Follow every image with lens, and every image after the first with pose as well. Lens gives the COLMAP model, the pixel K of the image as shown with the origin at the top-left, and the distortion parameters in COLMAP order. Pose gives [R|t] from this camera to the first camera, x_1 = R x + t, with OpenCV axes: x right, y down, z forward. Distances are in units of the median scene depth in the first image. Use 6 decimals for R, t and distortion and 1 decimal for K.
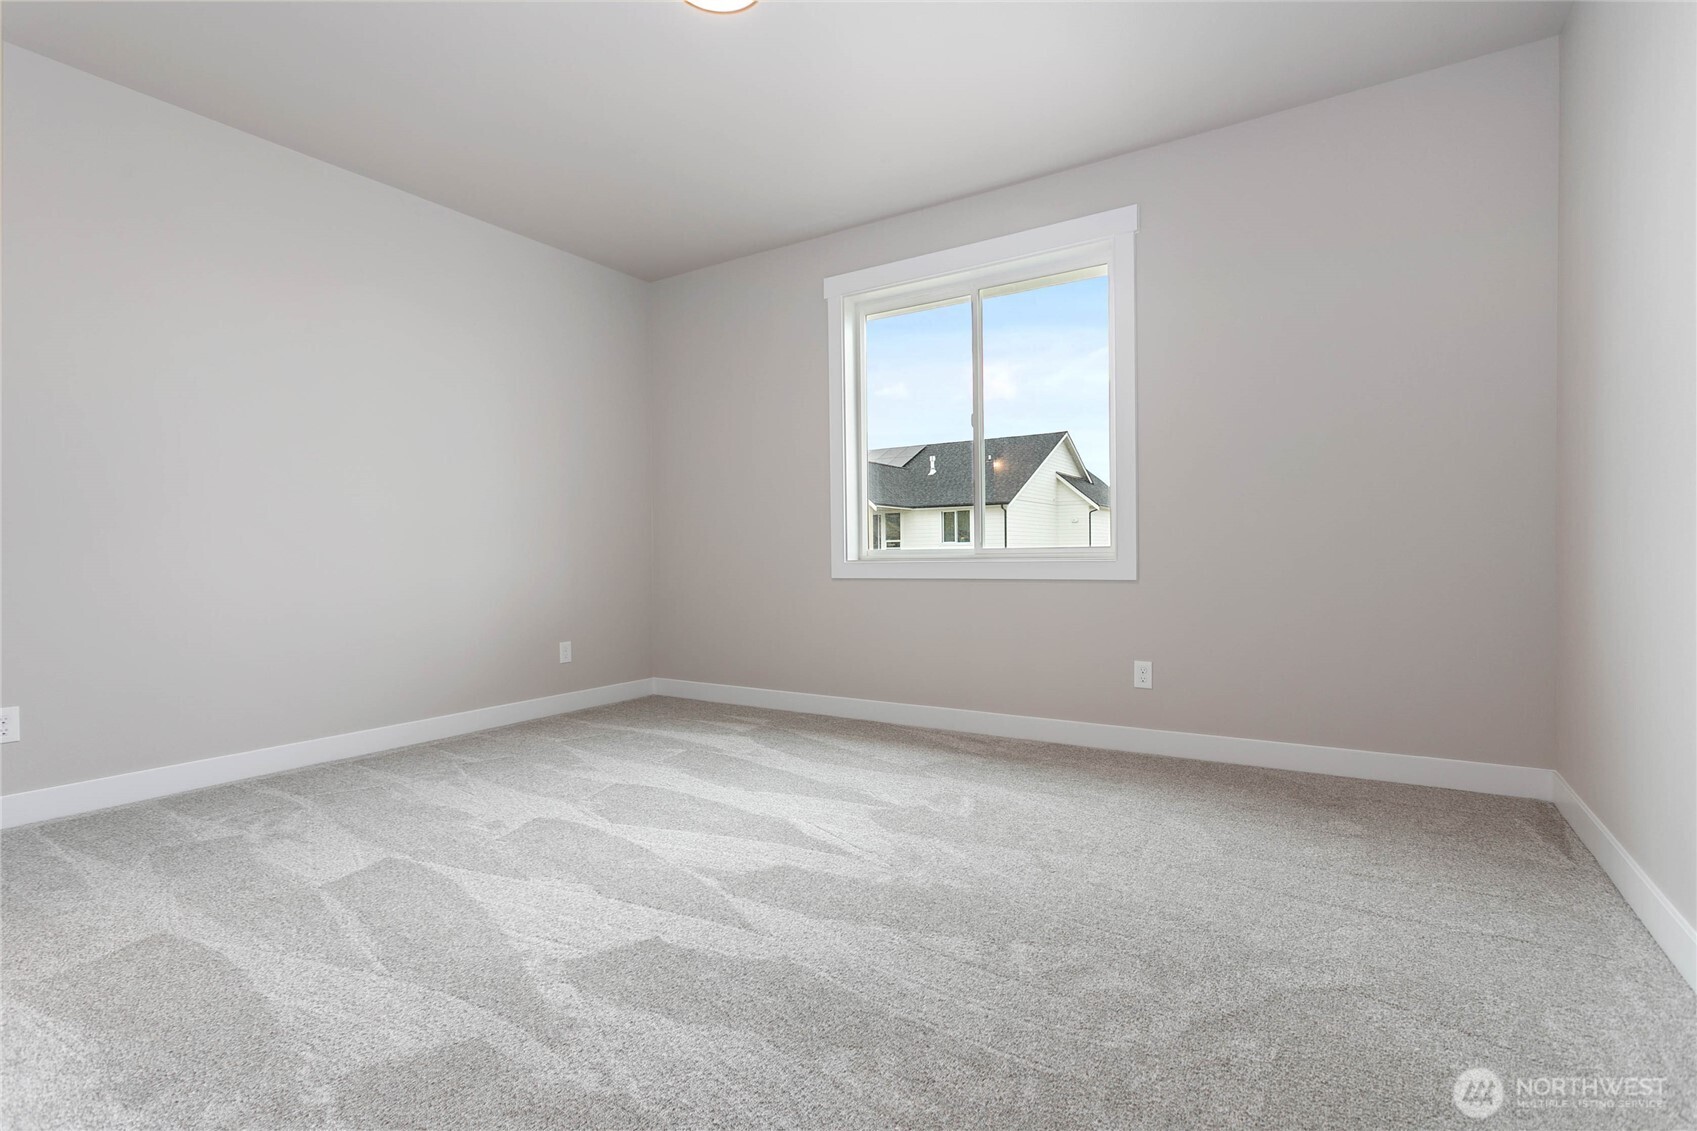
lens RADIAL K [[803.9, 0, 848.6], [0, 803.9, 560.1], [0, 0, 1]] dist [0.003315, -0.000028]
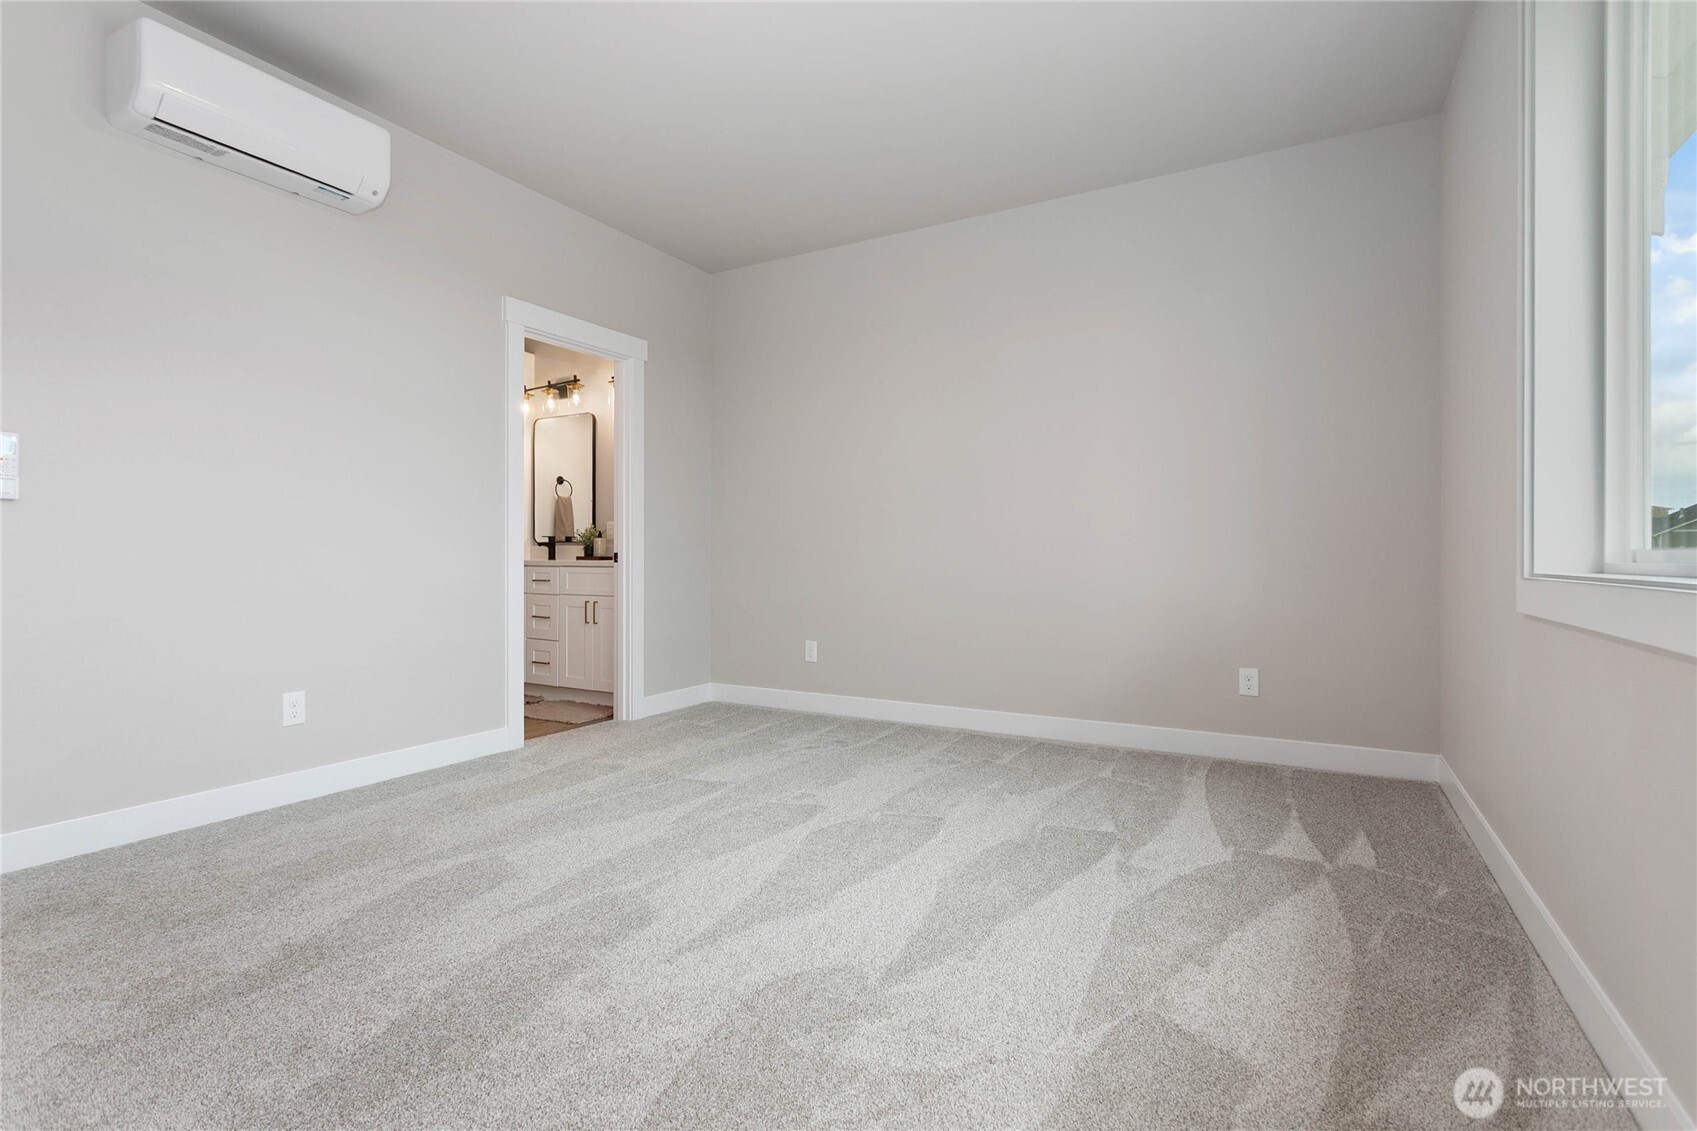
lens RADIAL K [[803.9, 0, 854.1], [0, 803.9, 558.4], [0, 0, 1]] dist [0.003315, -0.000028]
pose [[0.034439, 0.002942, -0.999402, 0.686563], [-0.002105, 0.999994, 0.002871, -0.005808], [0.999405, 0.002005, 0.034445, 1.035954]]
